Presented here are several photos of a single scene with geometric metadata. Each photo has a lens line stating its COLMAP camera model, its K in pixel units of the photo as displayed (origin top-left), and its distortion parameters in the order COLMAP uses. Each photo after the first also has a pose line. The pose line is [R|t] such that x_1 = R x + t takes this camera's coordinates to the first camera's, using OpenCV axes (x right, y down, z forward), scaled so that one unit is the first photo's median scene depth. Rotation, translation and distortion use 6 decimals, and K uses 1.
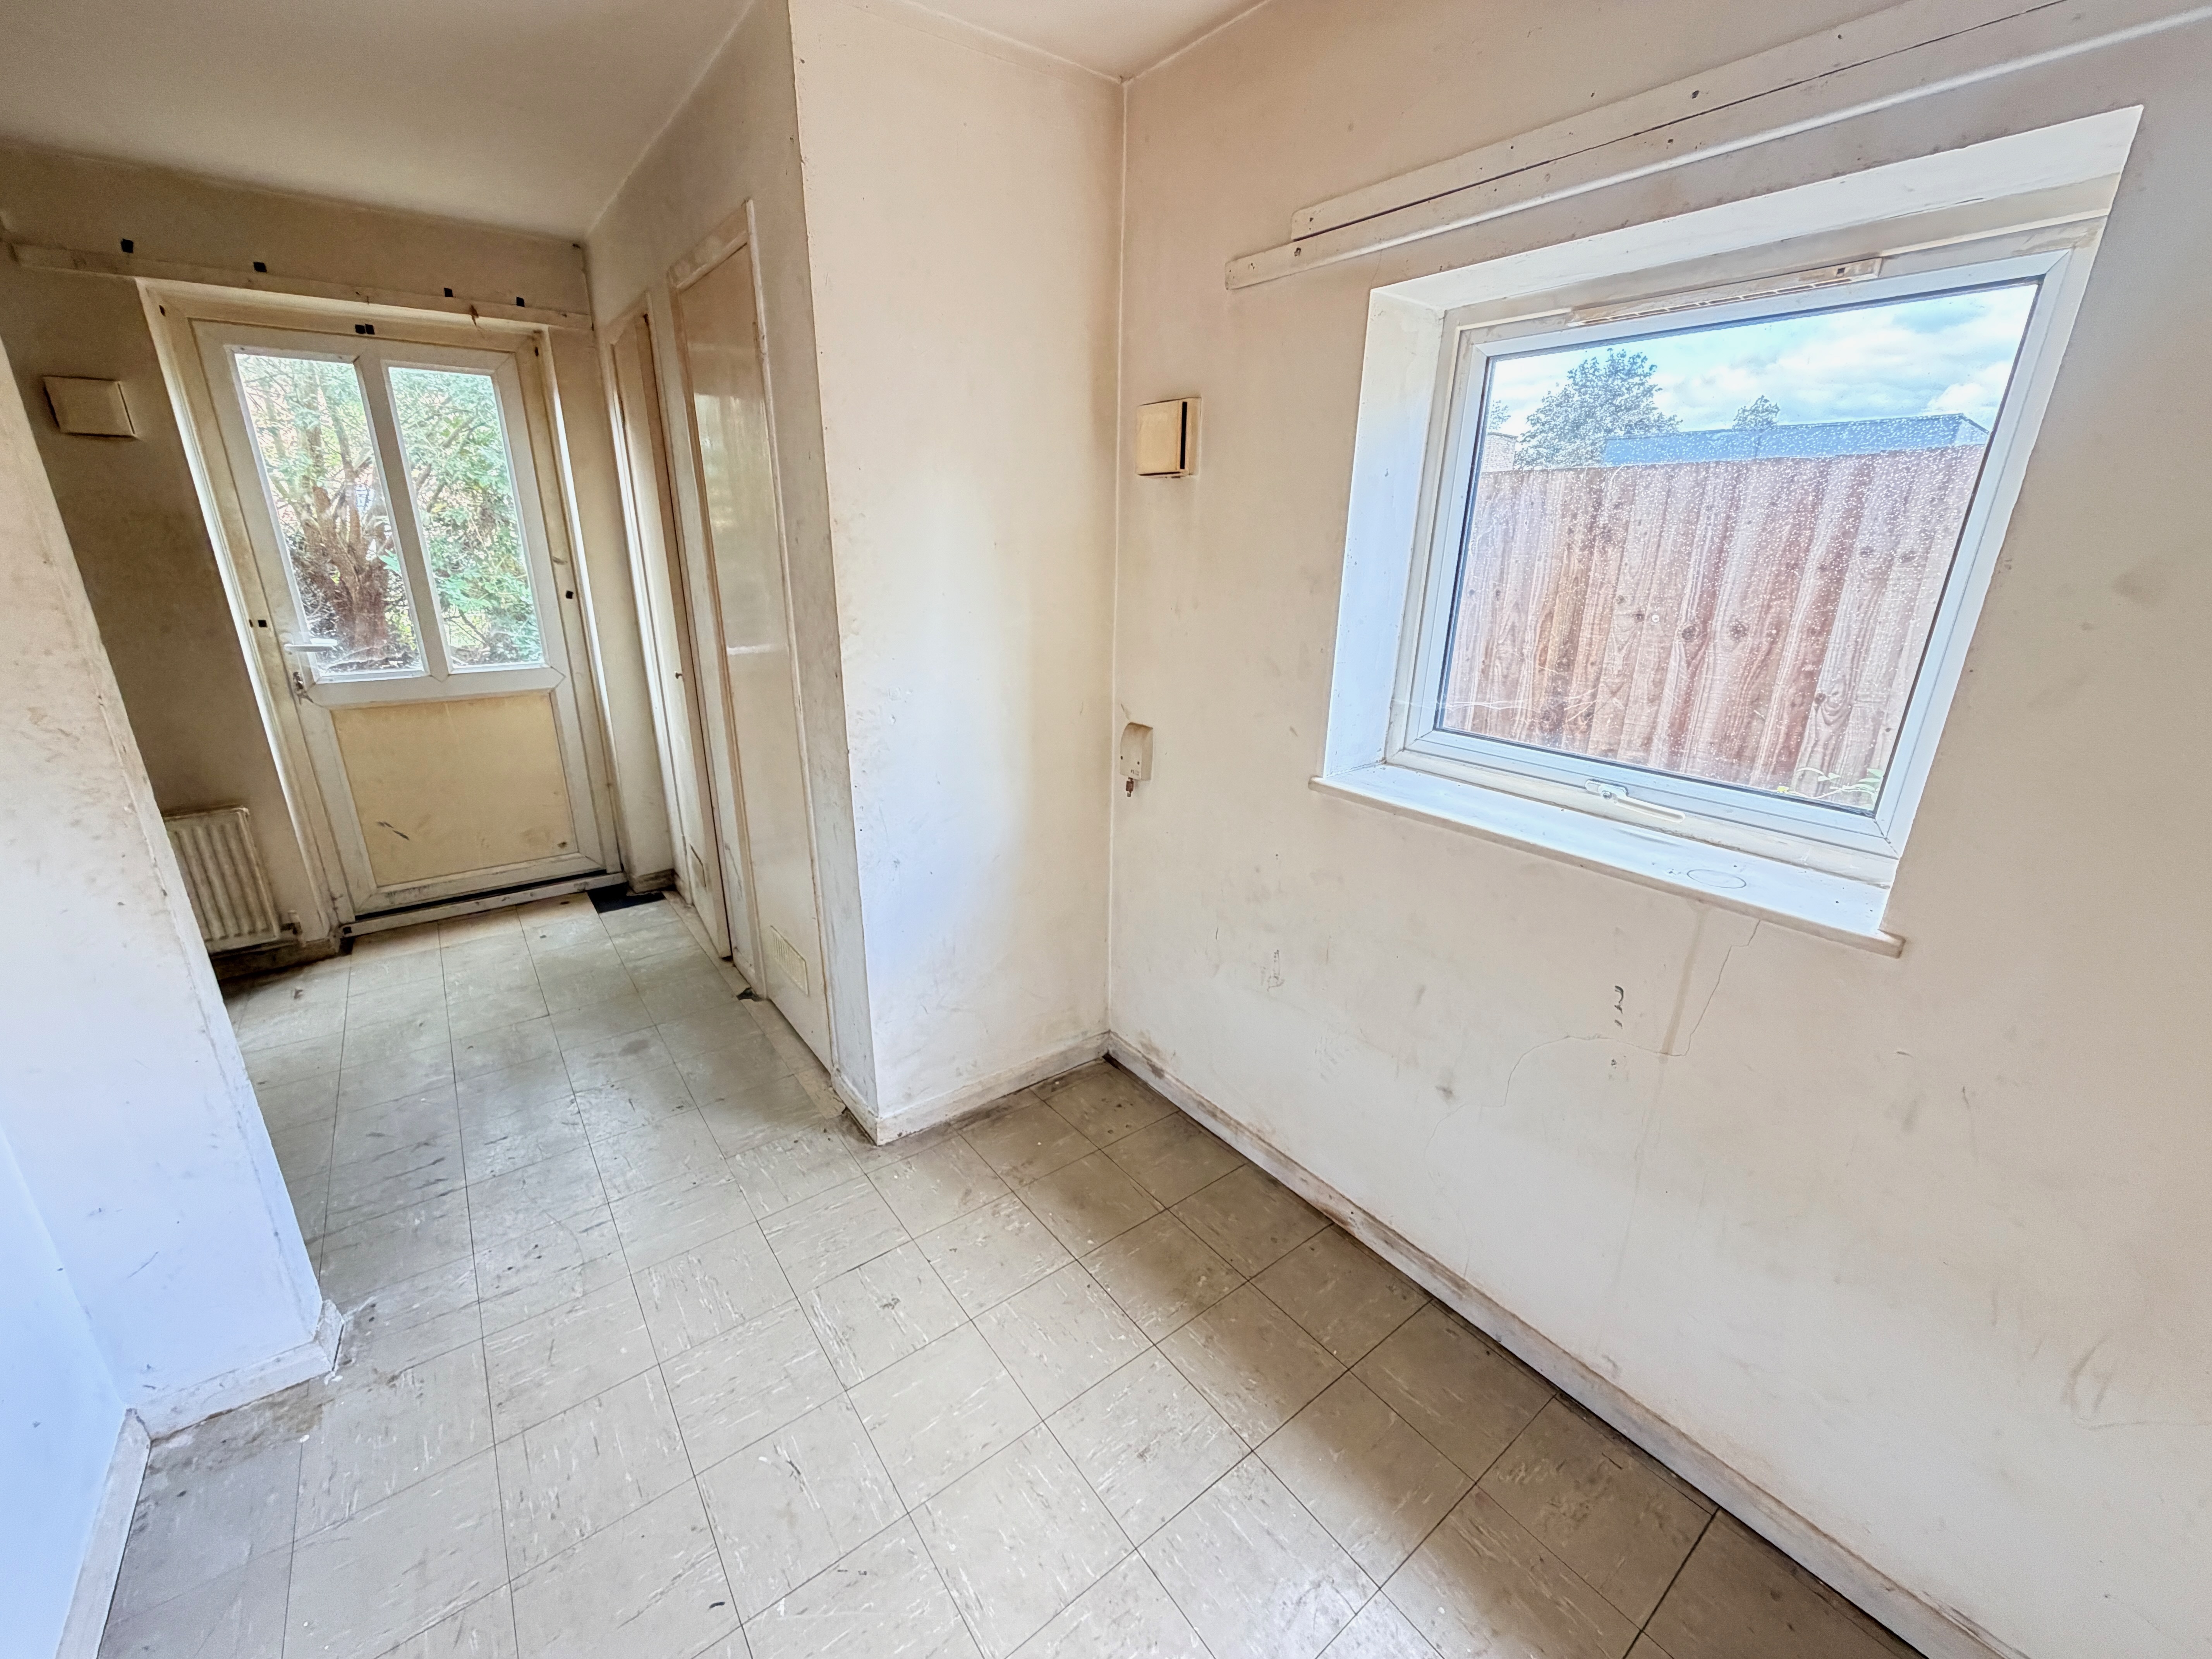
lens RADIAL K [[880.8, 0, 1097.4], [0, 880.8, 827.8], [0, 0, 1]] dist [-0.000275, 0.000010]
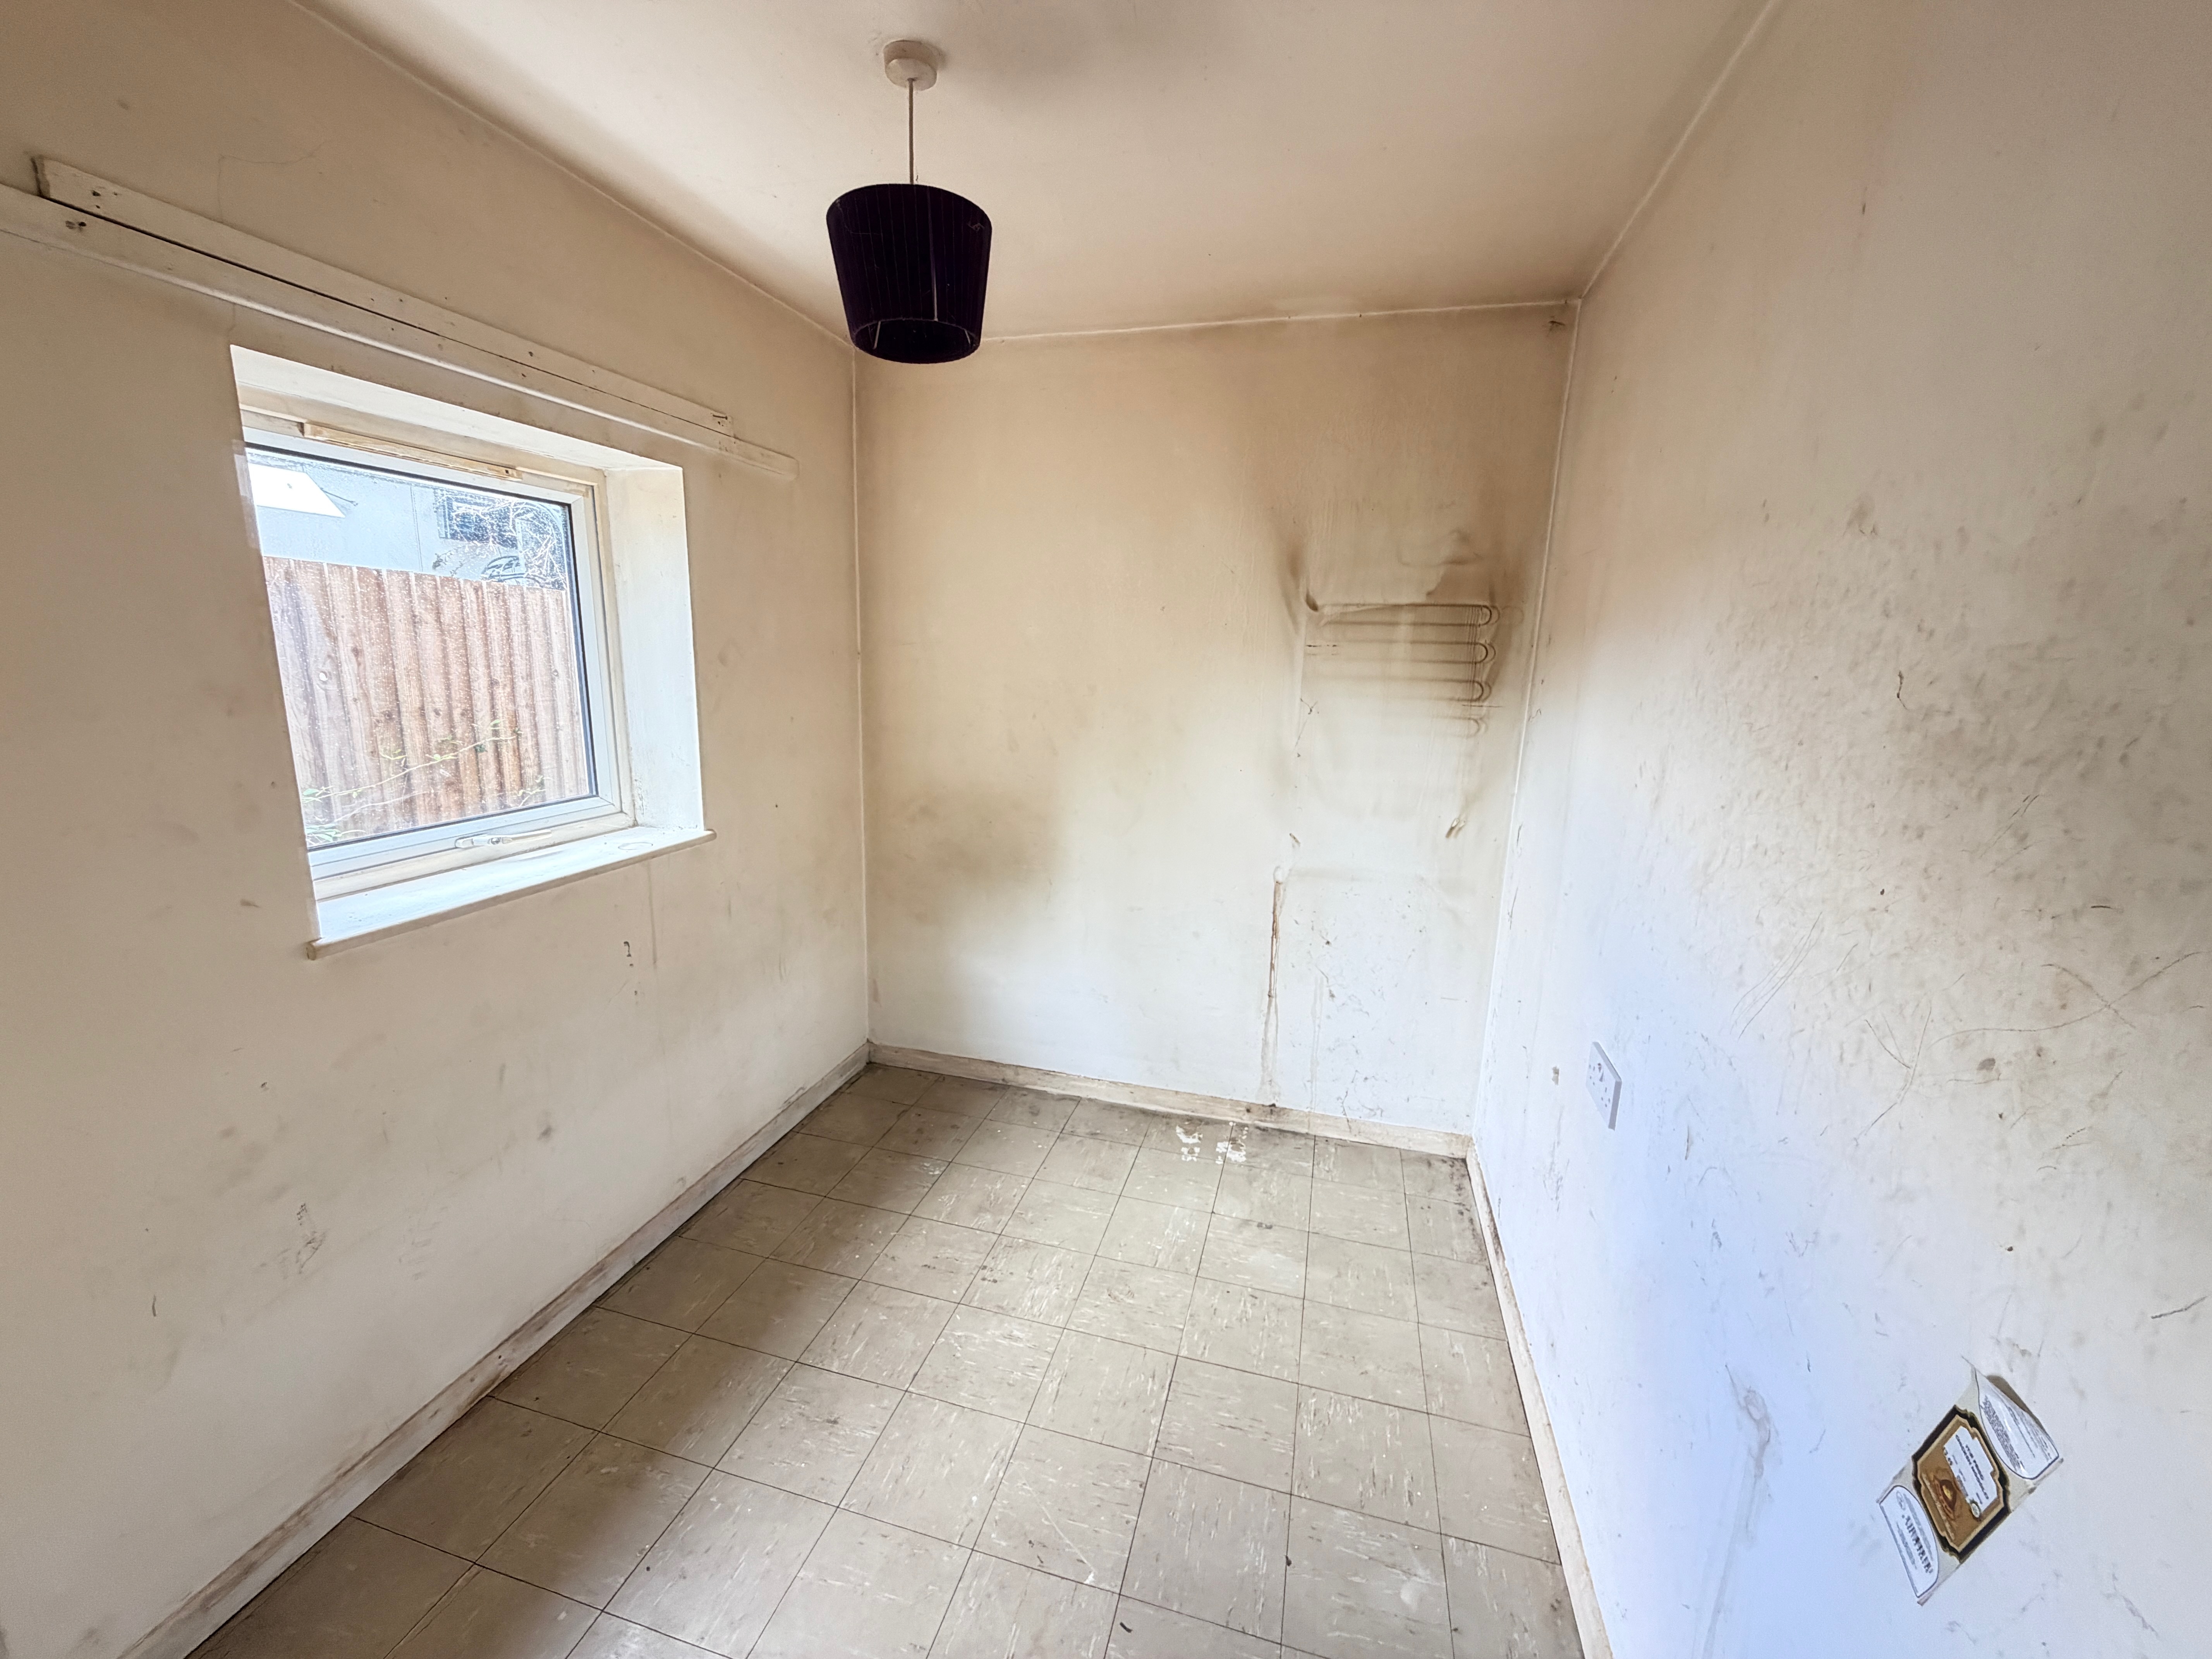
lens RADIAL K [[880.8, 0, 1097.4], [0, 880.8, 827.8], [0, 0, 1]] dist [-0.000275, 0.000010]
pose [[-0.607880, -0.190809, 0.770762, -0.694469], [0.219316, 0.892589, 0.393937, -0.280429], [-0.763140, 0.408506, -0.500739, 0.767127]]
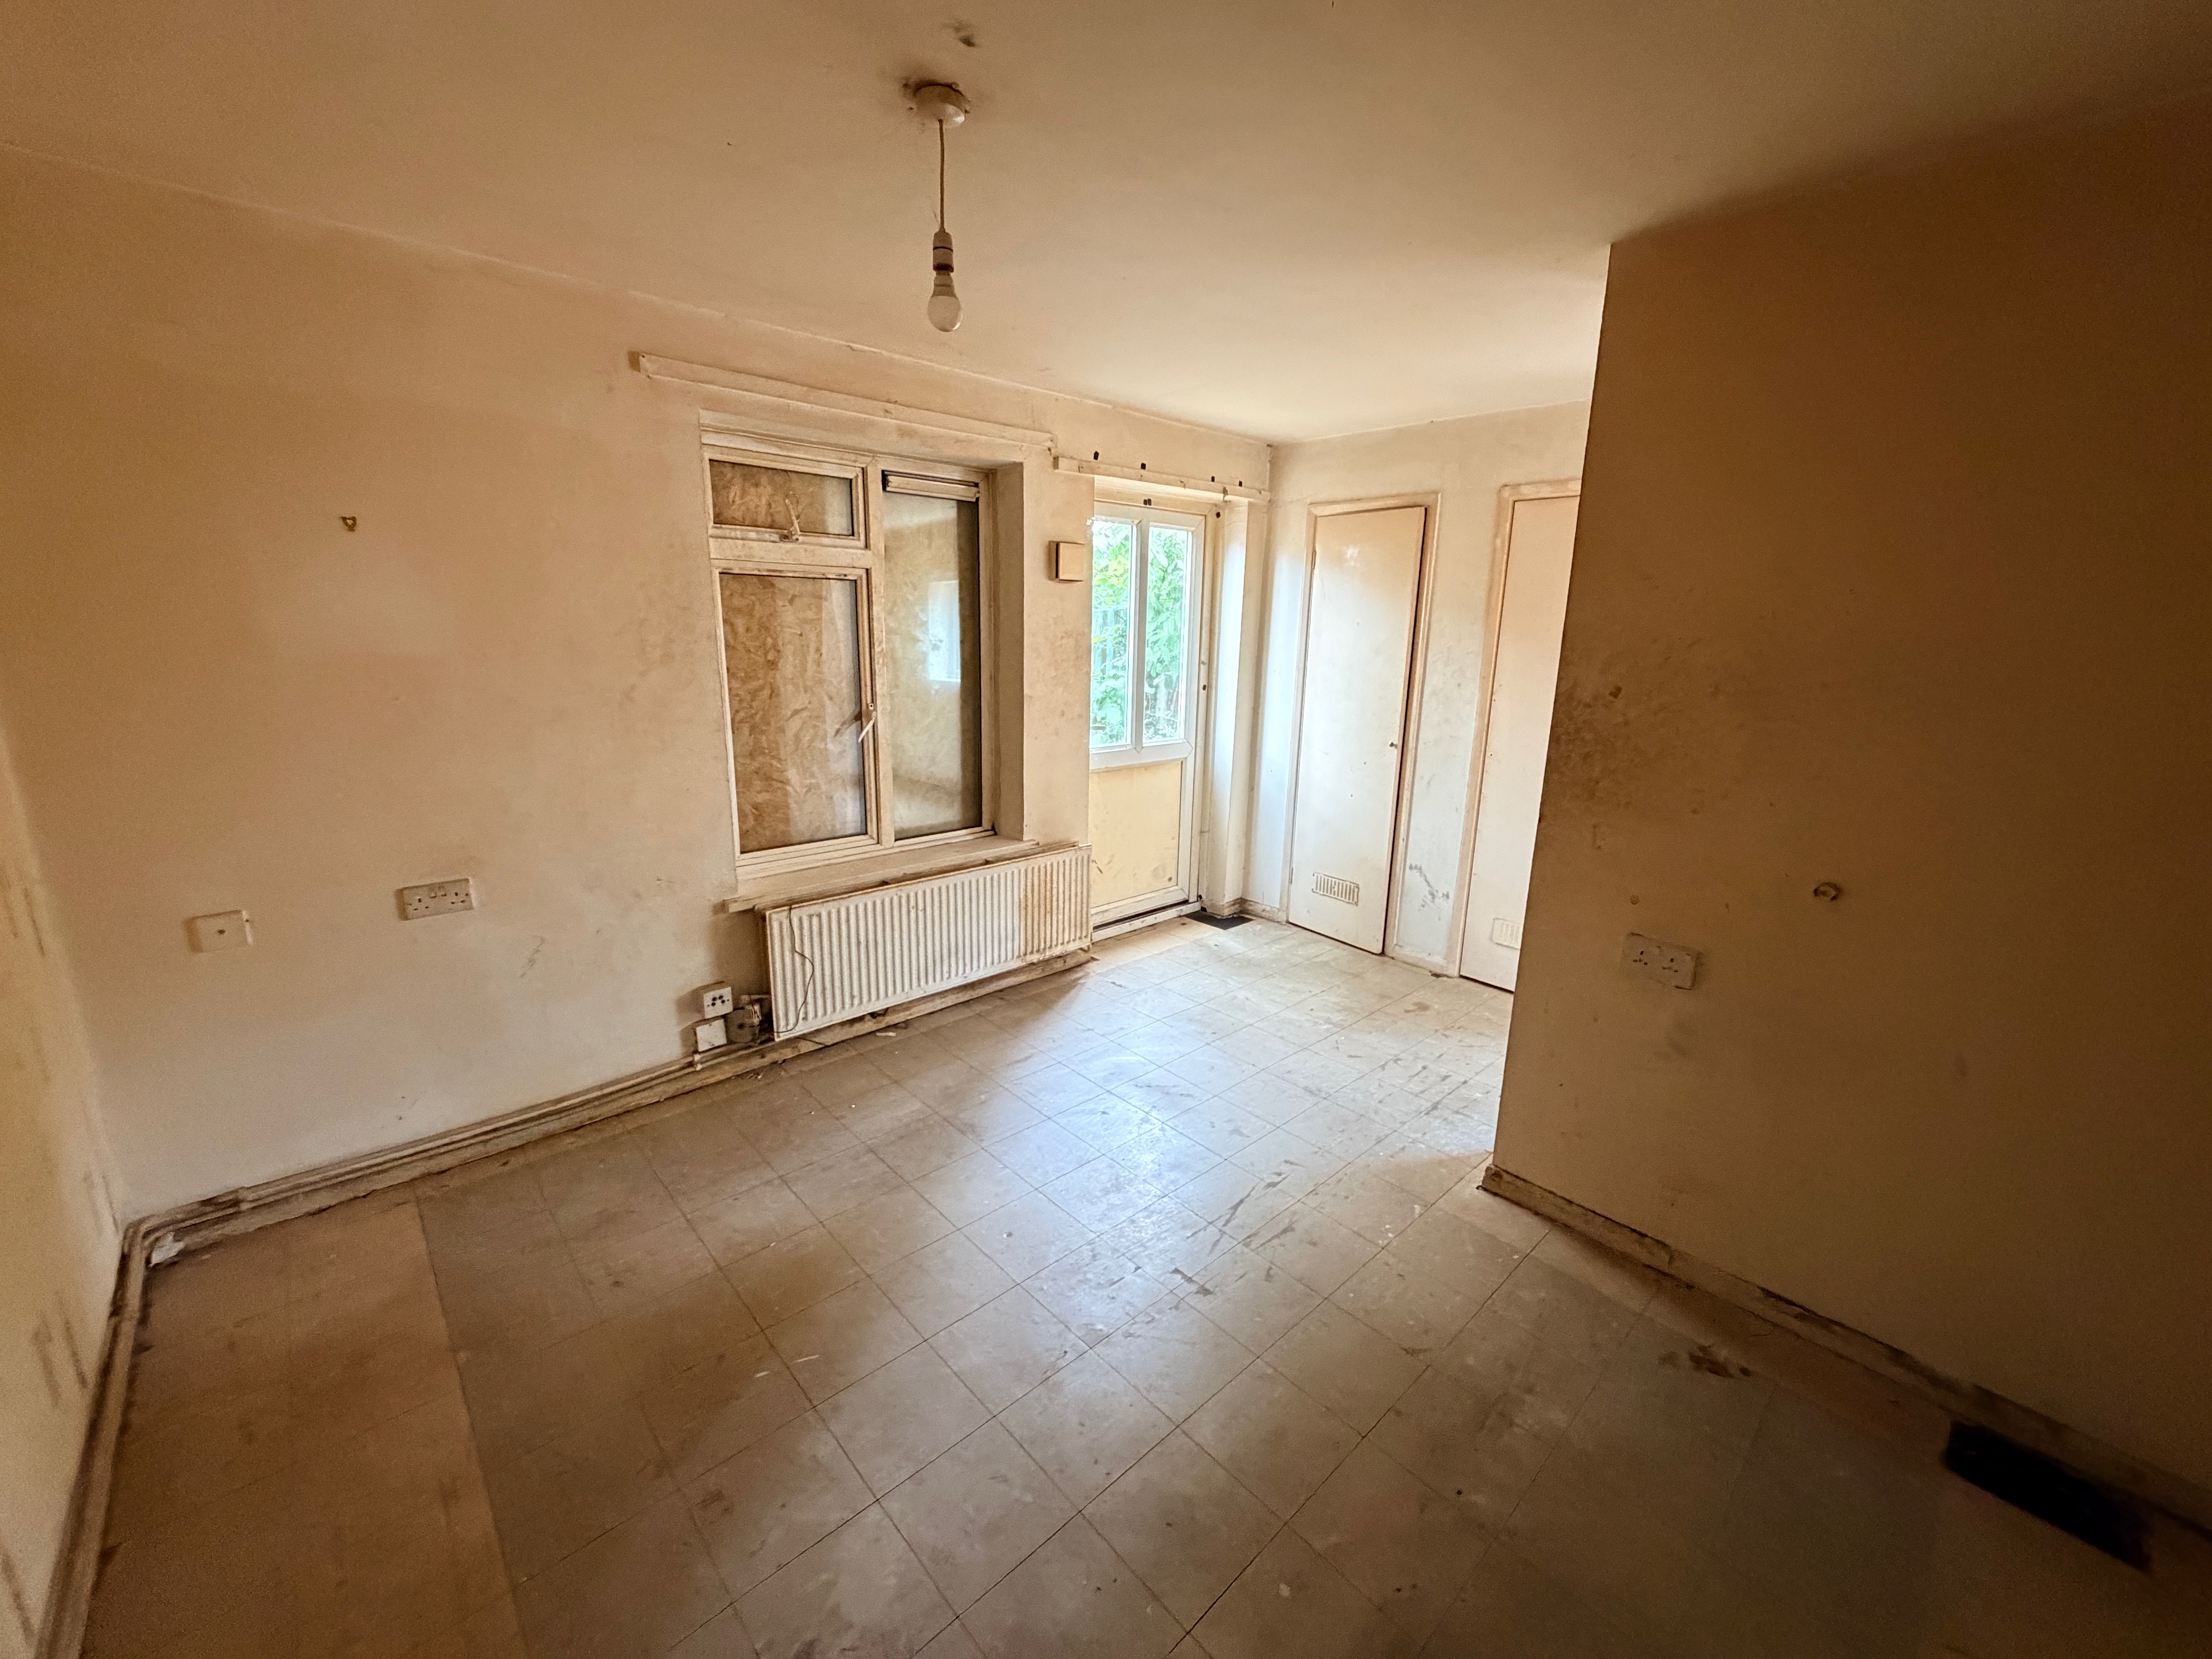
lens RADIAL K [[880.8, 0, 1097.4], [0, 880.8, 827.8], [0, 0, 1]] dist [-0.000275, 0.000010]
pose [[0.995597, -0.013805, 0.092713, -1.582558], [0.022236, 0.995645, -0.090530, 0.110972], [-0.091059, 0.092193, 0.991569, -0.500561]]
